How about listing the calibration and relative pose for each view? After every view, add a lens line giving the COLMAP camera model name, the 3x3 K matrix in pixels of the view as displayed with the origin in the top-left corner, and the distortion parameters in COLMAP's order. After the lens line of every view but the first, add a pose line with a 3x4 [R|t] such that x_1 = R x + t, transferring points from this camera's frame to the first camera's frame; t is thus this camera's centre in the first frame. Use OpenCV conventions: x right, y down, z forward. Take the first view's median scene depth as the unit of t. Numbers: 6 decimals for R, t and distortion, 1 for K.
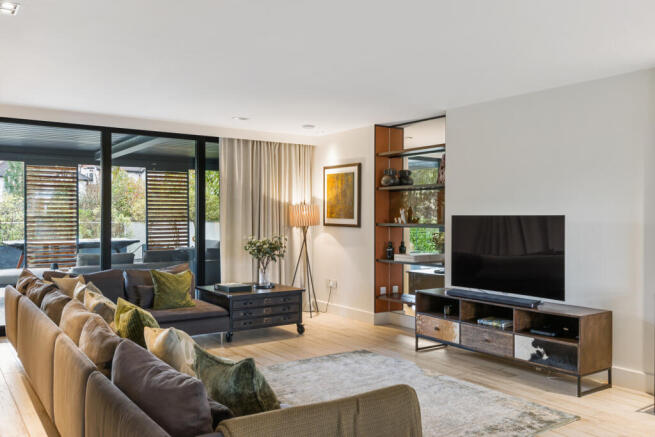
lens RADIAL K [[563.5, 0, 326.5], [0, 563.5, 218.5], [0, 0, 1]] dist [0.024451, 0.017075]
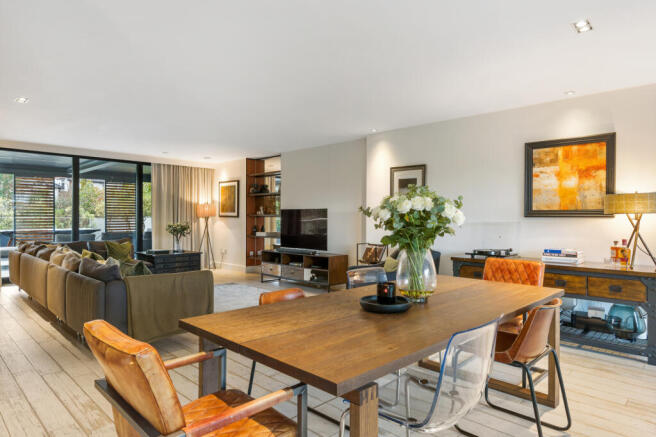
lens RADIAL K [[398.5, 0, 329.7], [0, 398.5, 219.0], [0, 0, 1]] dist [0.009268, -0.003995]
pose [[0.981020, 0.001877, 0.193898, 0.097369], [-0.001874, 0.999998, -0.000200, 0.020563], [-0.193898, -0.000168, 0.981022, -0.251672]]
